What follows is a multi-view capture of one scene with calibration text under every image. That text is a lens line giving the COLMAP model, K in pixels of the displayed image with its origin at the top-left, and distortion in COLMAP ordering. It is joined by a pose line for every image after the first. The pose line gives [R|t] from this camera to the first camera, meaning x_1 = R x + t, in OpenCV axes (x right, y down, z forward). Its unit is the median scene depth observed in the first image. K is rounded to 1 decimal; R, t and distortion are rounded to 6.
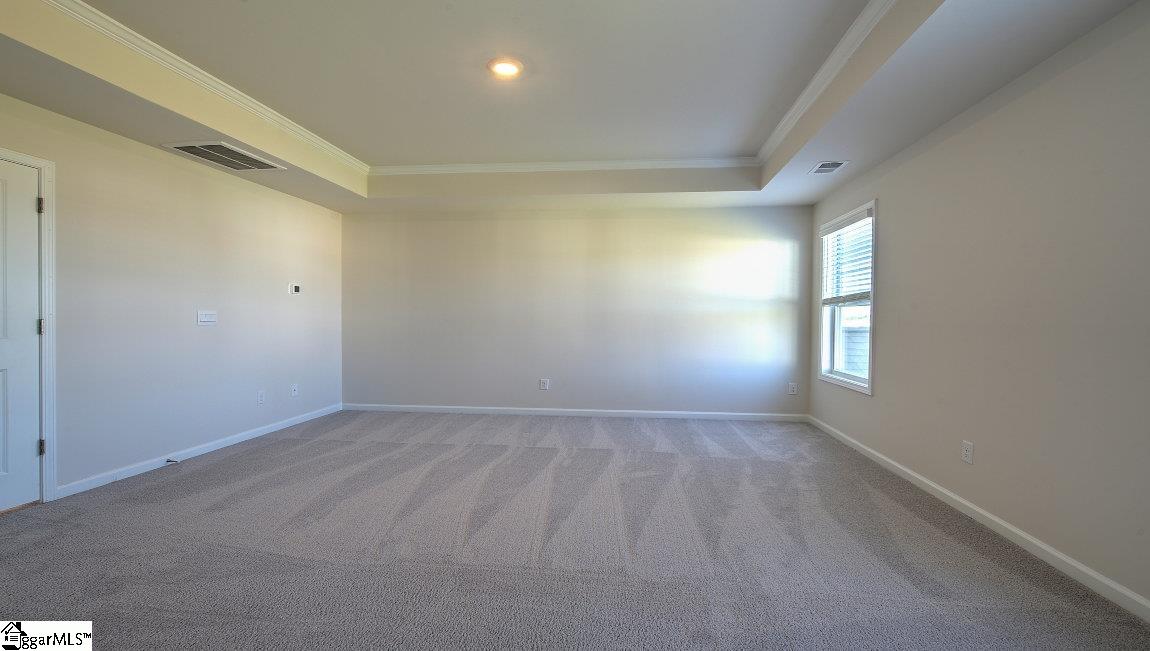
lens RADIAL K [[505.1, 0, 577.5], [0, 505.1, 327.4], [0, 0, 1]] dist [0.003695, -0.001936]
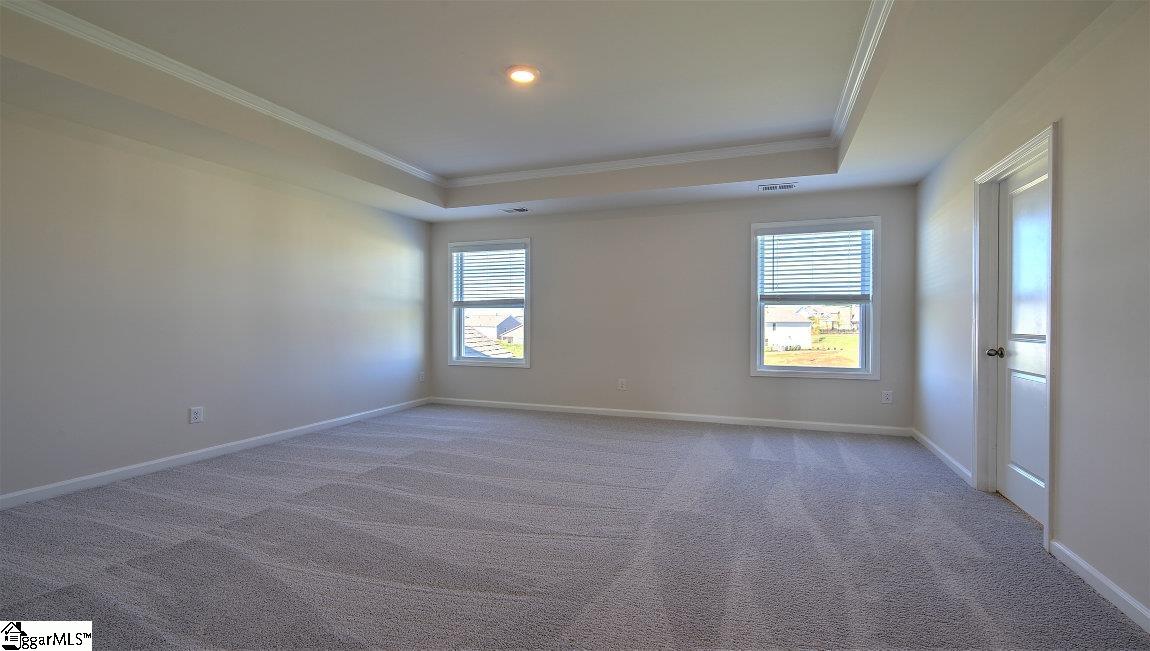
lens RADIAL K [[505.1, 0, 579.4], [0, 505.1, 326.2], [0, 0, 1]] dist [0.003695, -0.001936]
pose [[0.262471, -0.019560, 0.964742, -0.648492], [0.015059, 0.999756, 0.016173, -0.009887], [-0.964822, 0.010283, 0.262701, 0.365347]]
